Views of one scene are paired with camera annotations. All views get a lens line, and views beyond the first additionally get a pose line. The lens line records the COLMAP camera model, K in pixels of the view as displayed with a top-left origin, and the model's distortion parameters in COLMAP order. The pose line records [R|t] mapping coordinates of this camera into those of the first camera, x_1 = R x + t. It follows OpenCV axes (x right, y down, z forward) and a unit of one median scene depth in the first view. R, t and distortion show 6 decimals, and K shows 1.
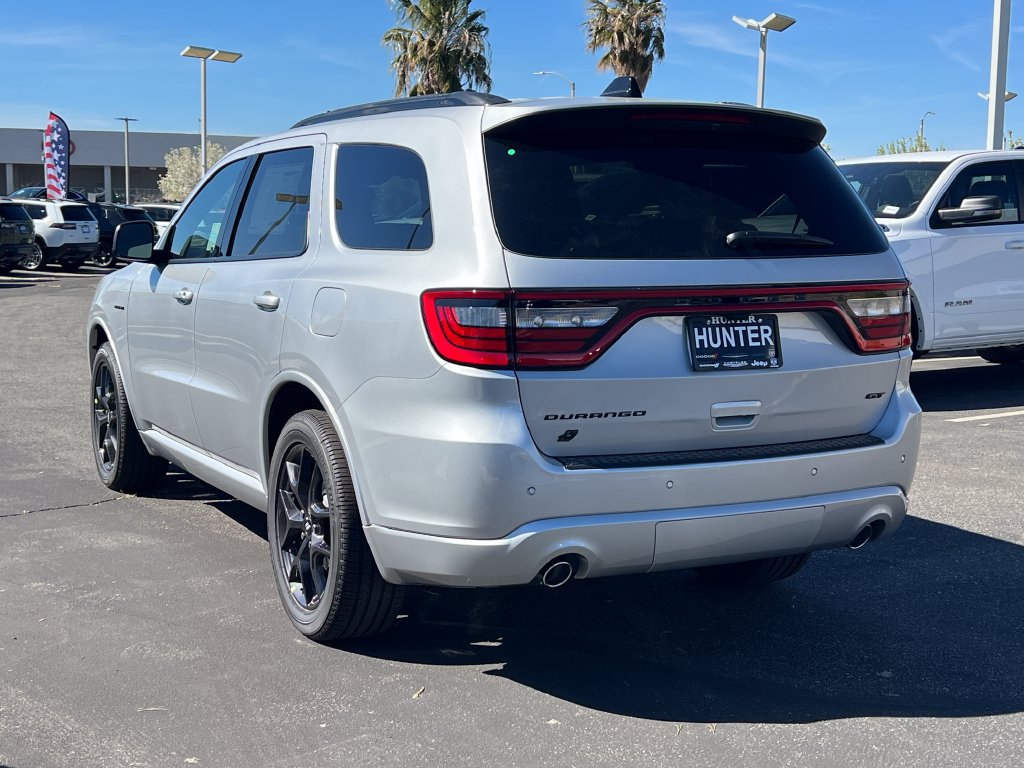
lens RADIAL K [[1571.2, 0, 498.2], [0, 1571.2, 413.8], [0, 0, 1]] dist [0.136409, -0.094975]
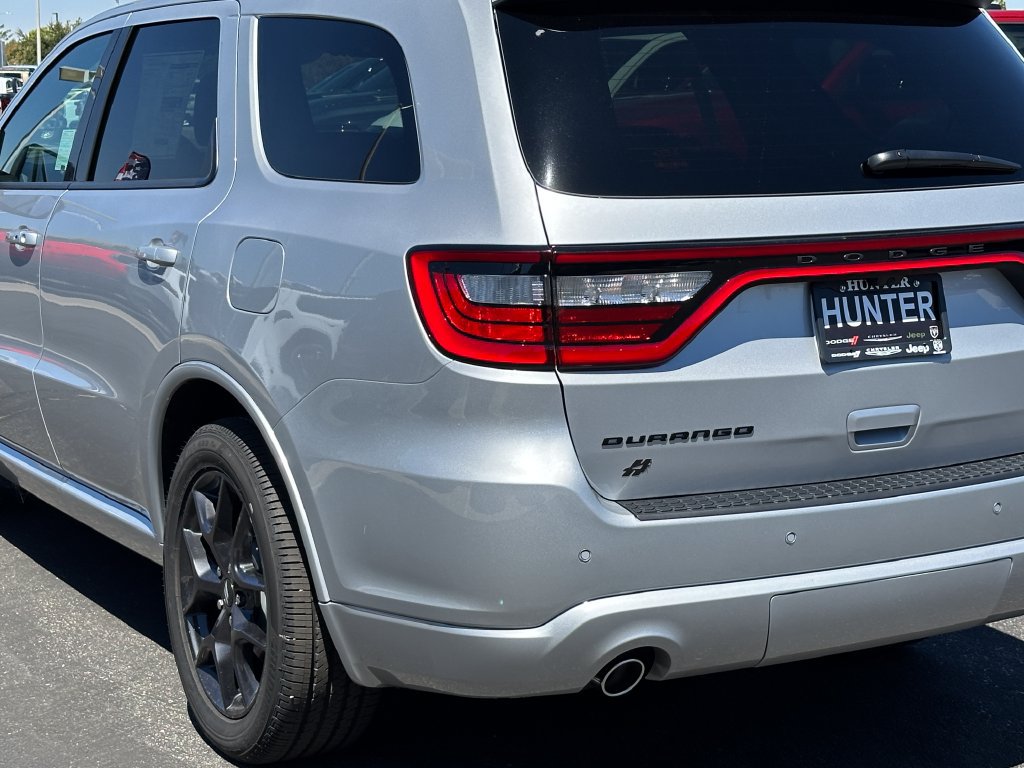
lens RADIAL K [[2022.4, 0, 515.3], [0, 2022.4, 401.7], [0, 0, 1]] dist [0.118066, -0.112192]
pose [[0.998245, -0.018131, 0.056375, -0.051324], [0.016119, 0.999223, 0.035956, -0.043318], [-0.056983, -0.034984, 0.997762, 0.158736]]
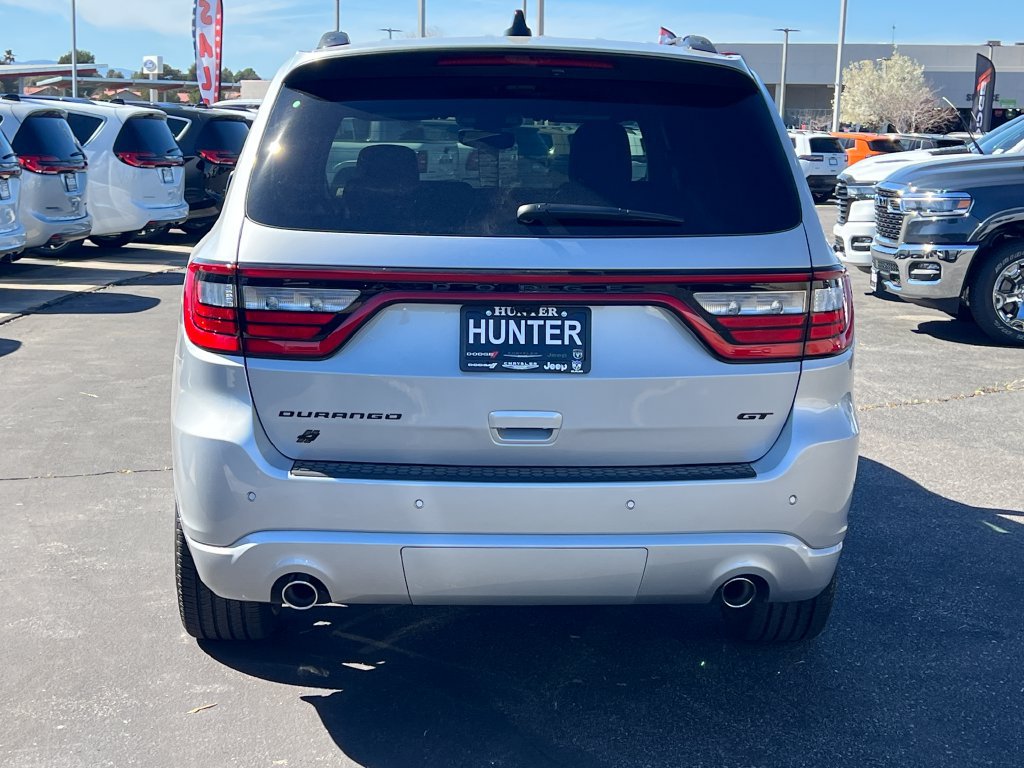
lens RADIAL K [[1828.7, 0, 512.0], [0, 1828.7, 384.0], [0, 0, 1]] dist [0.109886, -0.150872]
pose [[0.893996, 0.067515, -0.442960, 0.566431], [-0.062408, 0.997709, 0.026115, -0.046277], [0.443708, 0.004297, 0.896161, 0.142584]]
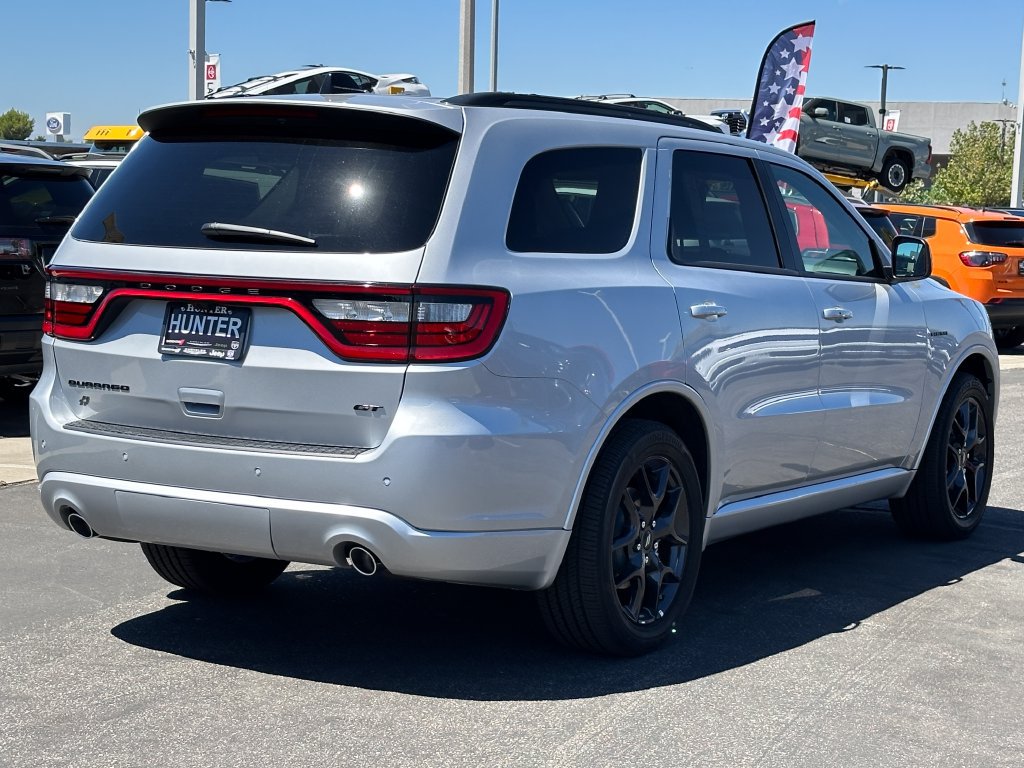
lens RADIAL K [[2022.4, 0, 515.3], [0, 2022.4, 401.7], [0, 0, 1]] dist [0.118066, -0.112192]
pose [[0.535631, 0.092763, -0.839341, 1.357852], [-0.129245, 0.991243, 0.027072, -0.061414], [0.834503, 0.093980, 0.542930, 0.460309]]
